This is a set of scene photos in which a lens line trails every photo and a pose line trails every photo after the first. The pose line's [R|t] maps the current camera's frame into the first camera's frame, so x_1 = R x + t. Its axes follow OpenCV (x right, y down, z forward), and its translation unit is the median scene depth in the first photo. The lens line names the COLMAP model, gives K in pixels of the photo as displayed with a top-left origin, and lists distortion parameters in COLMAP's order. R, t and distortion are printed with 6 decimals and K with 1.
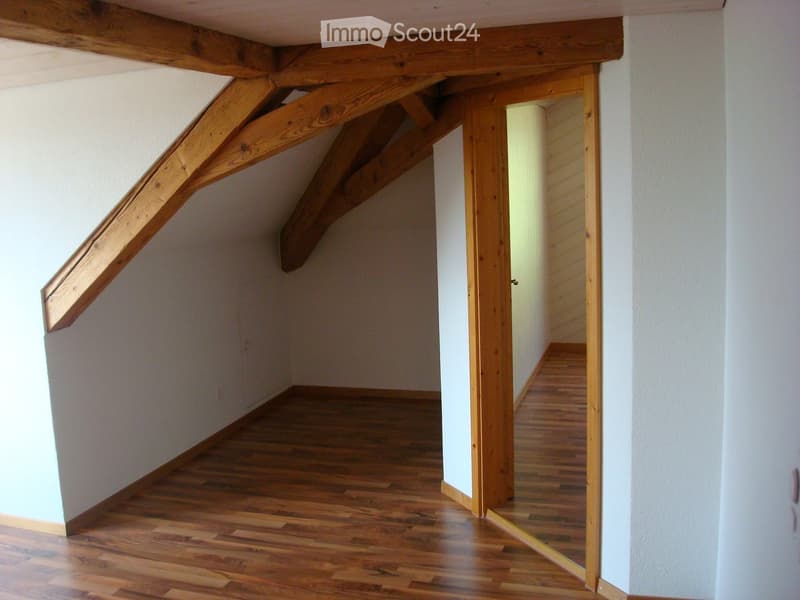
lens RADIAL K [[809.8, 0, 378.5], [0, 809.8, 302.7], [0, 0, 1]] dist [-0.124226, 0.000000]
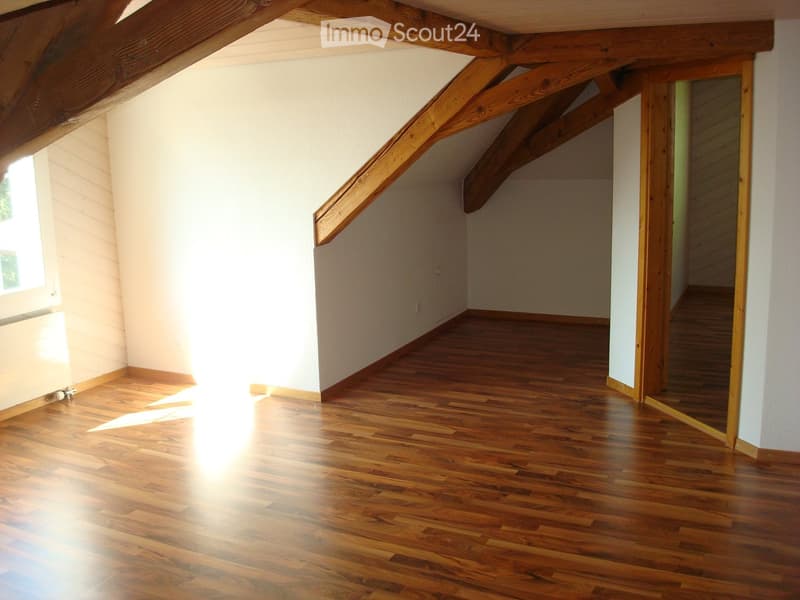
lens RADIAL K [[809.8, 0, 371.0], [0, 809.8, 310.5], [0, 0, 1]] dist [-0.124226, 0.000000]
pose [[0.988369, 0.037839, -0.147295, -0.125240], [-0.028690, 0.997553, 0.063751, 0.057371], [0.149347, -0.058783, 0.987036, -0.338723]]
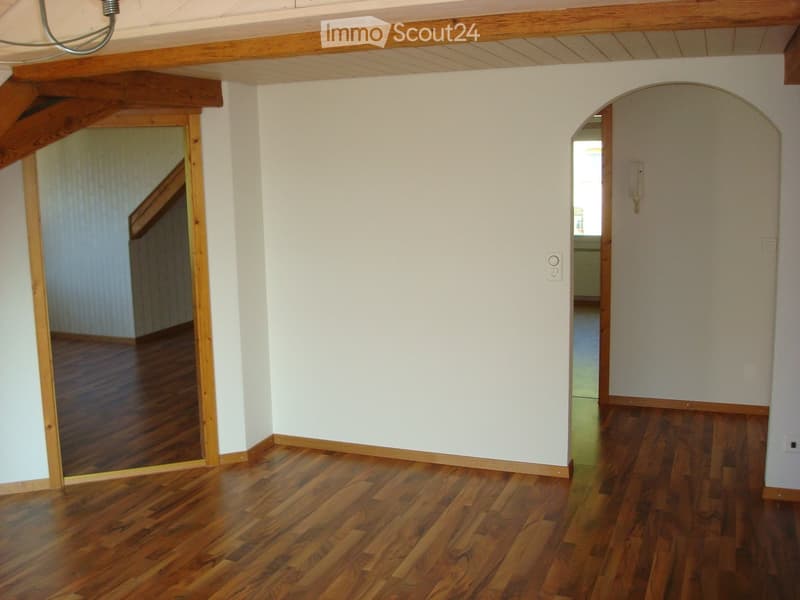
lens RADIAL K [[809.8, 0, 400.2], [0, 809.8, 298.3], [0, 0, 1]] dist [-0.124226, 0.000000]
pose [[0.059181, -0.123993, 0.990517, -0.980392], [0.169870, 0.979035, 0.112406, -0.039164], [-0.983688, 0.161606, 0.079003, 0.436621]]
